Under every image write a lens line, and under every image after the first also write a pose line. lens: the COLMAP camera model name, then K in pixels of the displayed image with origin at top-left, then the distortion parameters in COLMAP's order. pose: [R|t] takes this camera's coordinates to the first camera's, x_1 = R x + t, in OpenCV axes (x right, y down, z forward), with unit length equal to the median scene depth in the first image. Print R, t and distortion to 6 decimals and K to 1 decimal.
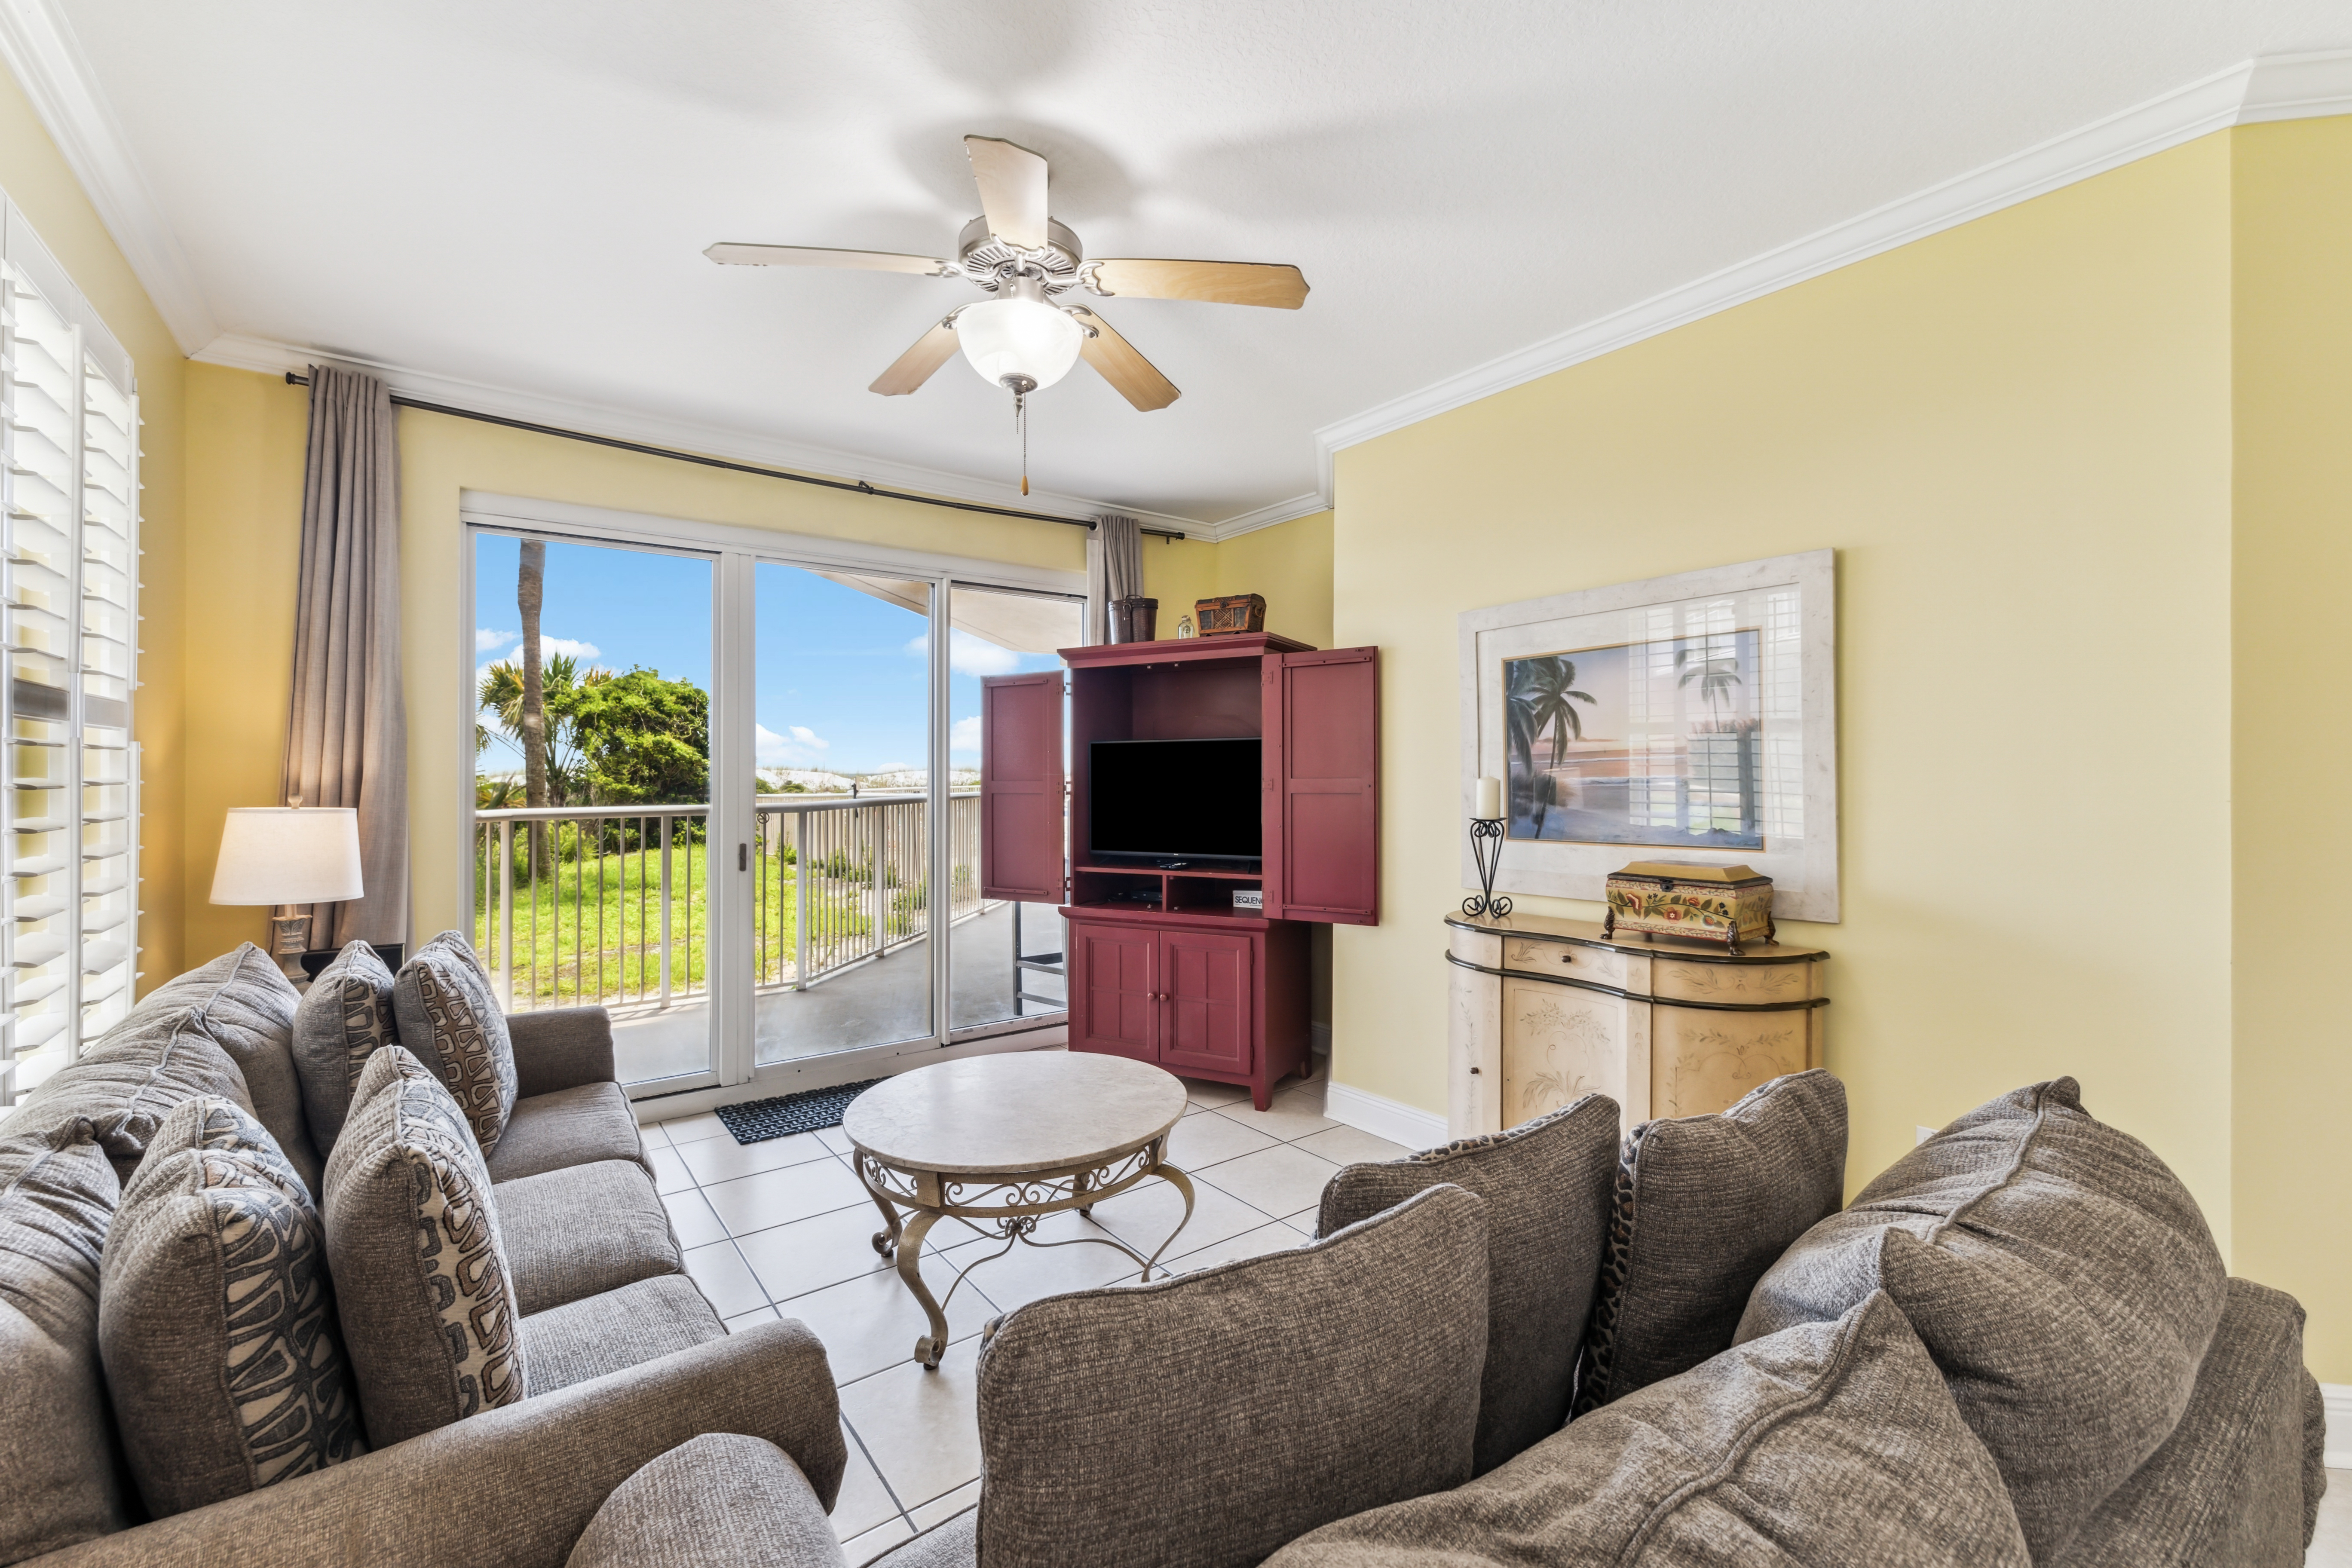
lens RADIAL K [[985.4, 0, 1180.2], [0, 985.4, 775.7], [0, 0, 1]] dist [-0.000351, -0.000128]
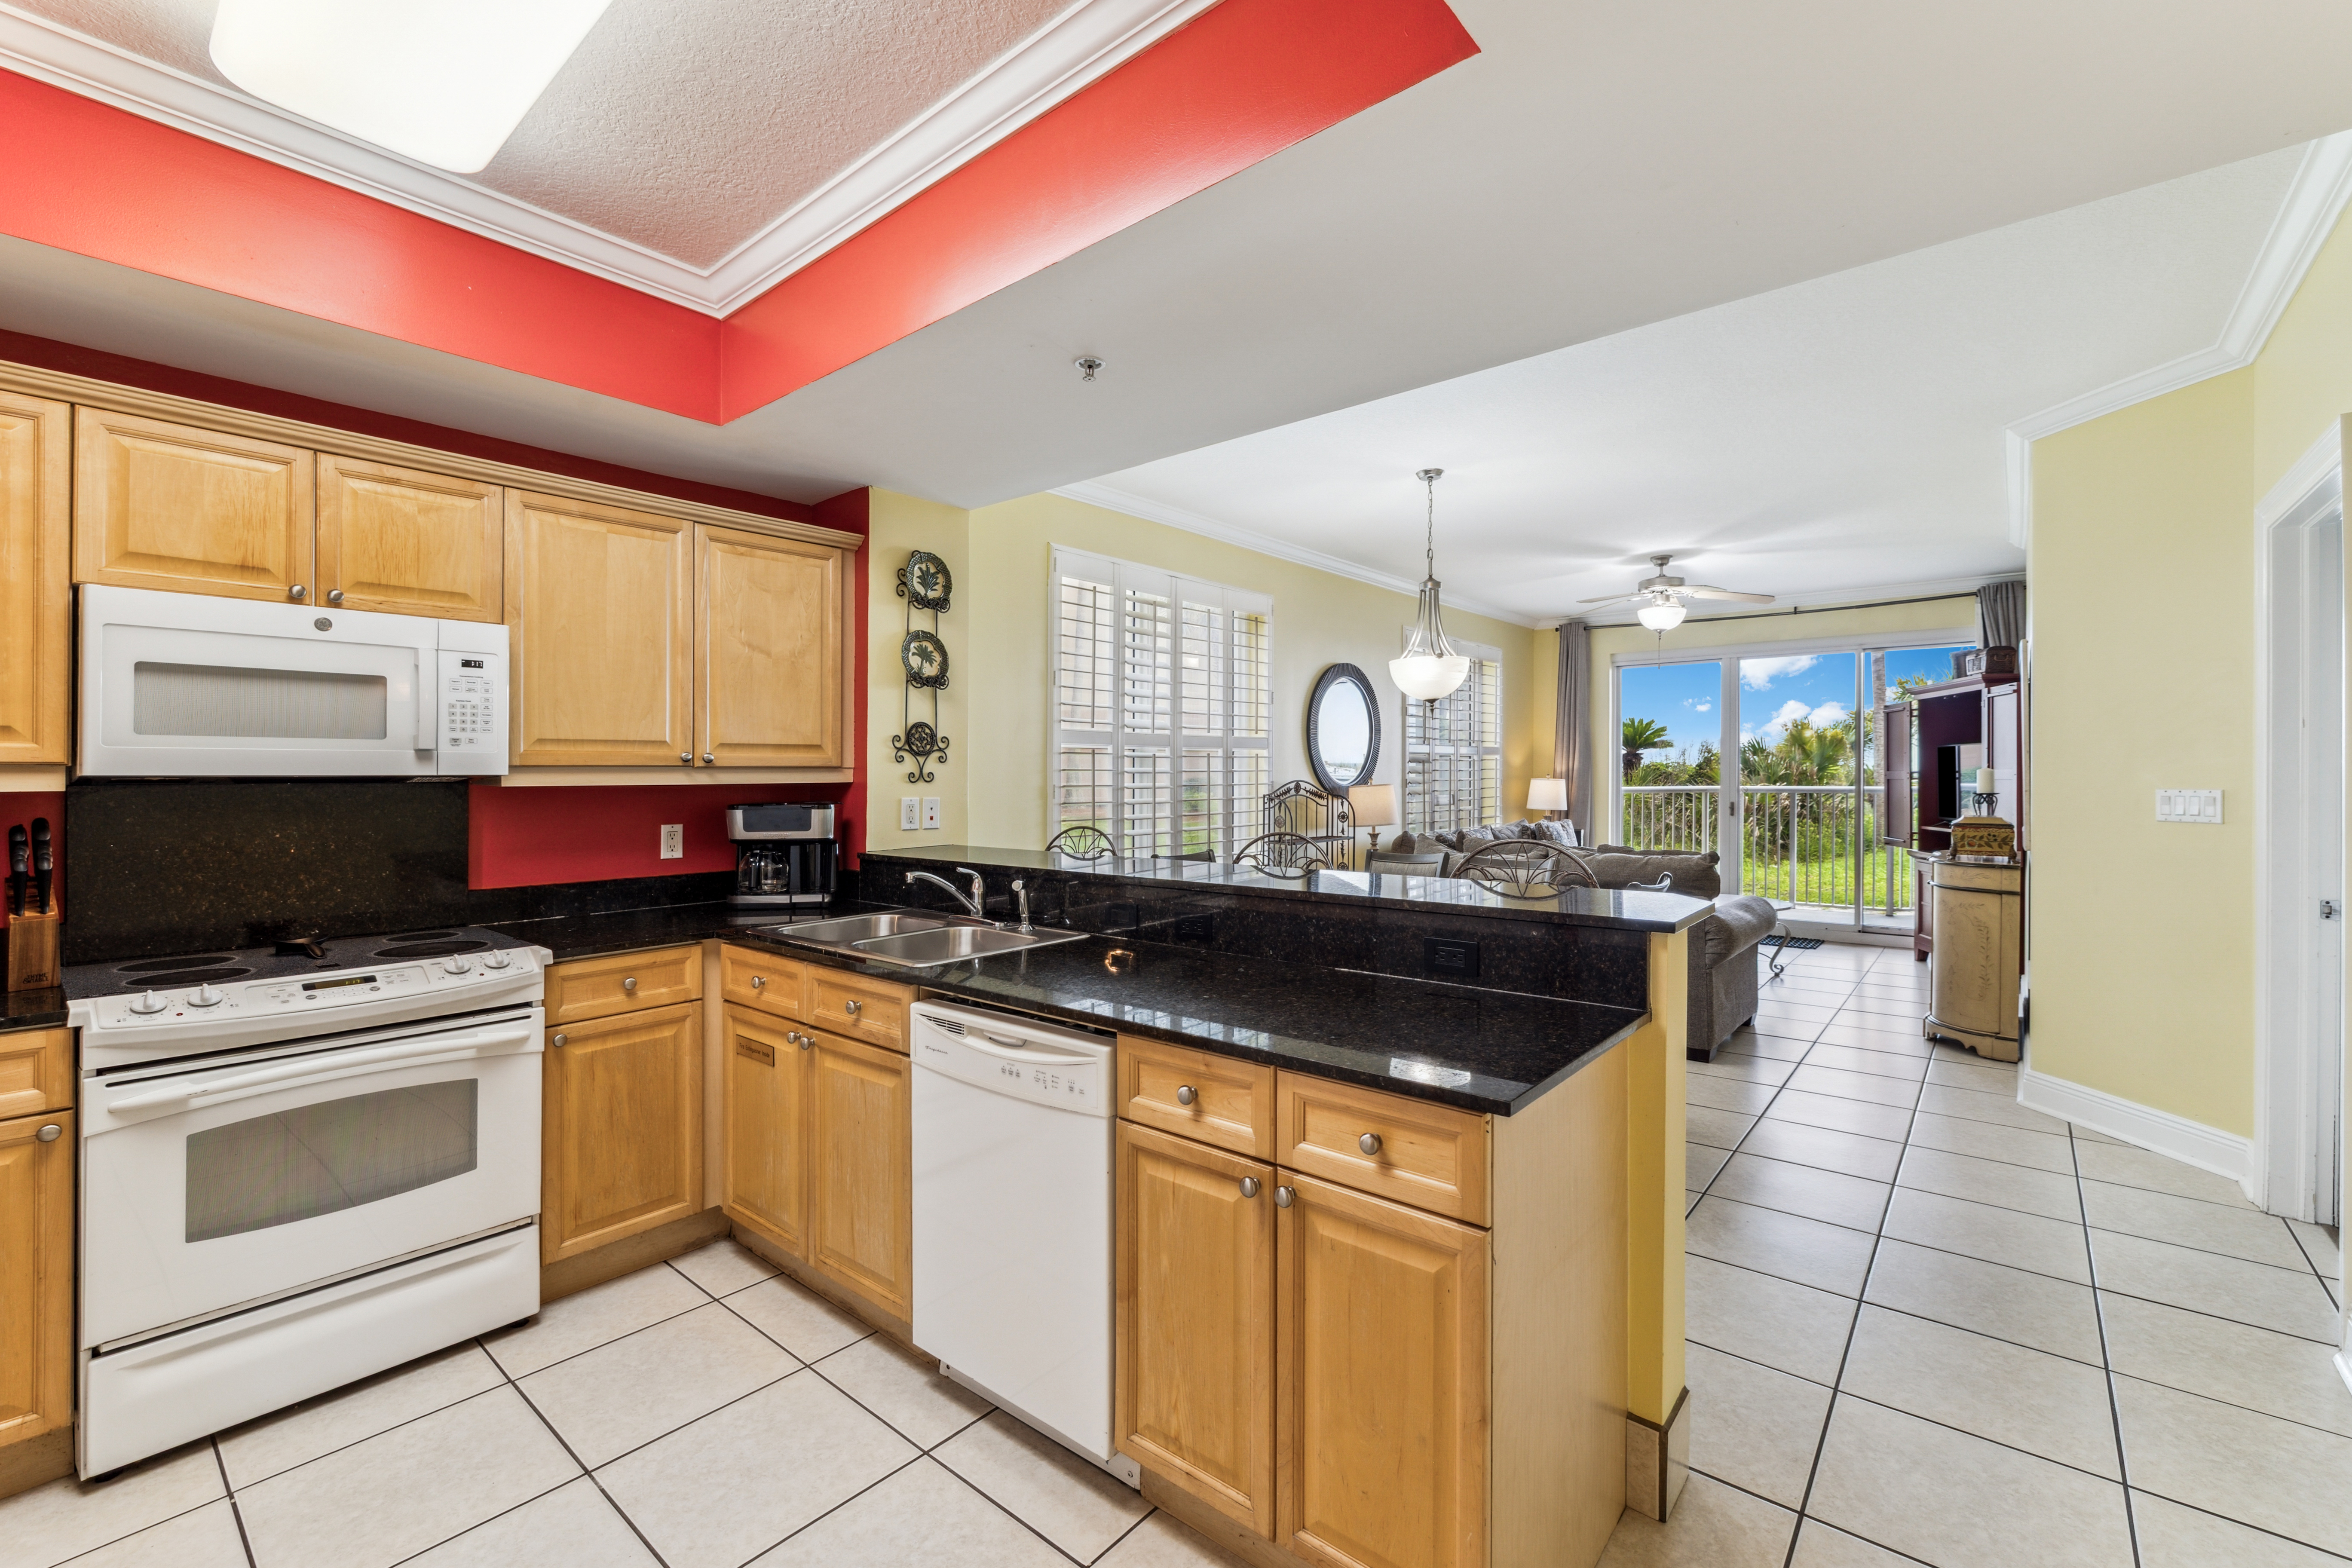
lens RADIAL K [[985.4, 0, 1181.1], [0, 985.4, 780.6], [0, 0, 1]] dist [-0.000351, -0.000128]
pose [[0.223120, 0.009889, -0.974741, 1.274467], [0.001523, 0.999944, 0.010494, 0.002394], [0.974790, -0.003825, 0.223093, -0.548718]]
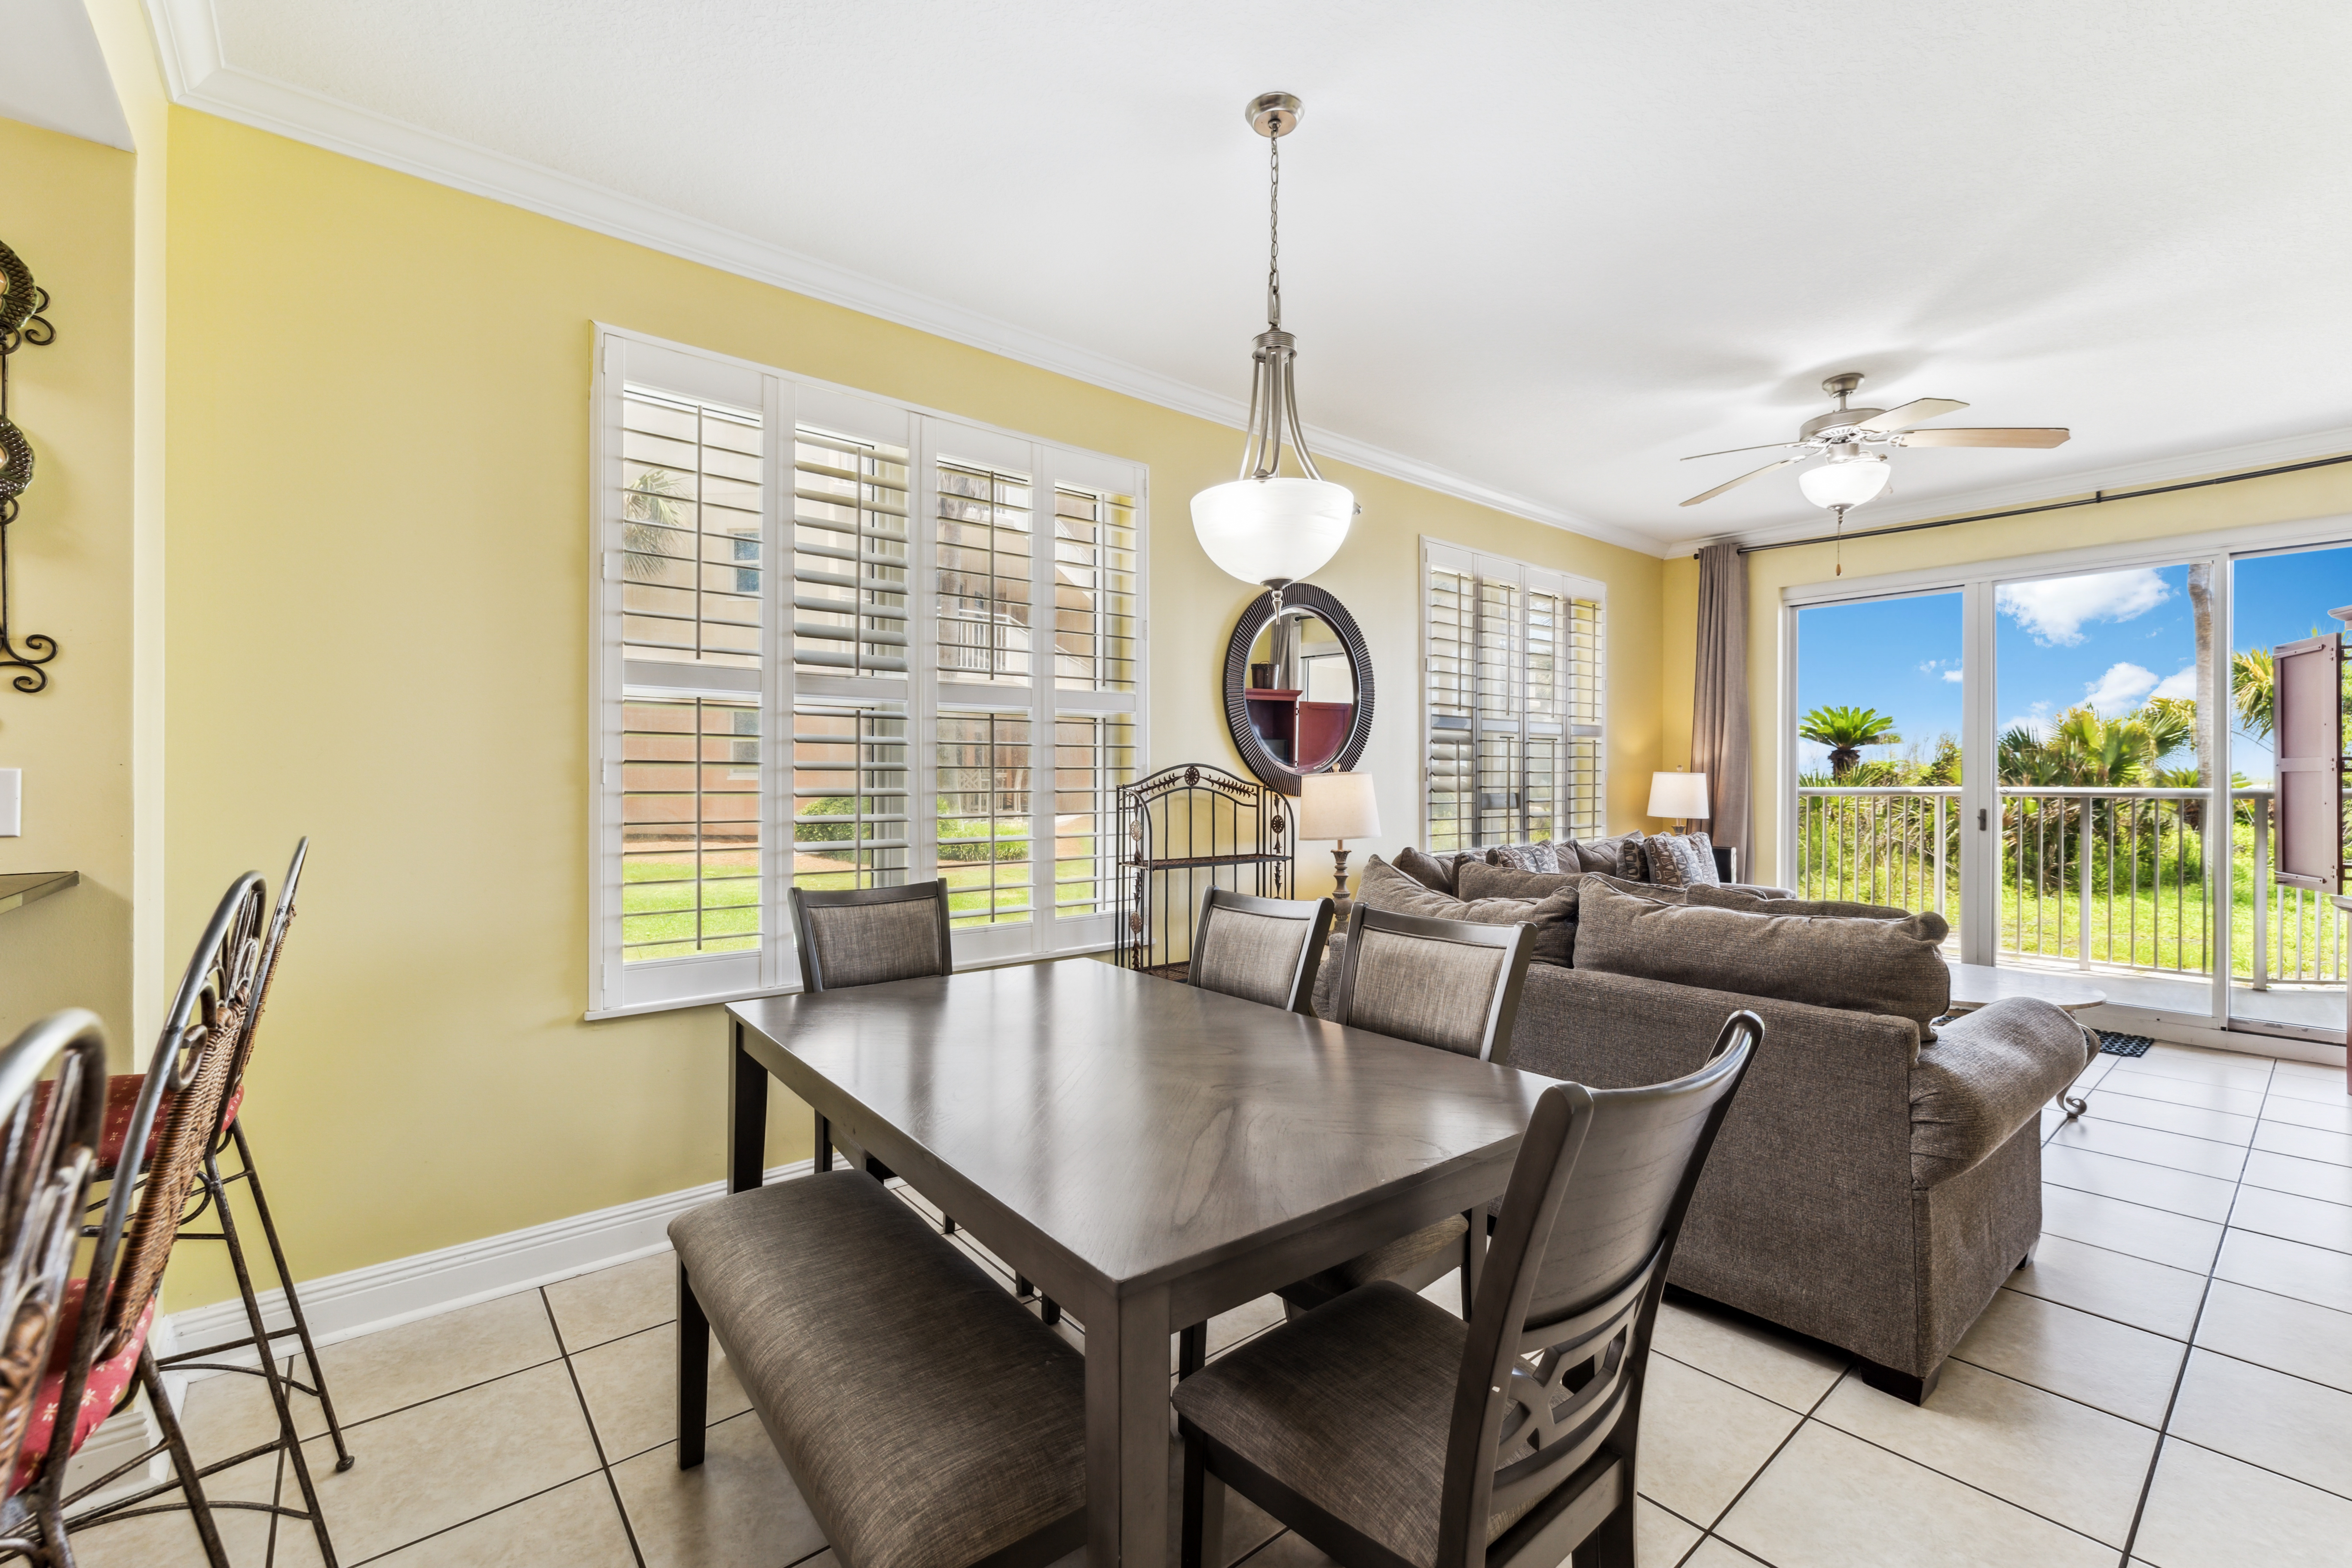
lens RADIAL K [[985.4, 0, 1187.2], [0, 985.4, 773.4], [0, 0, 1]] dist [-0.000351, -0.000128]
pose [[0.054129, -0.000166, -0.998534, 0.780442], [-0.003507, 0.999994, -0.000357, 0.027480], [0.998528, 0.003521, 0.054128, -0.099266]]
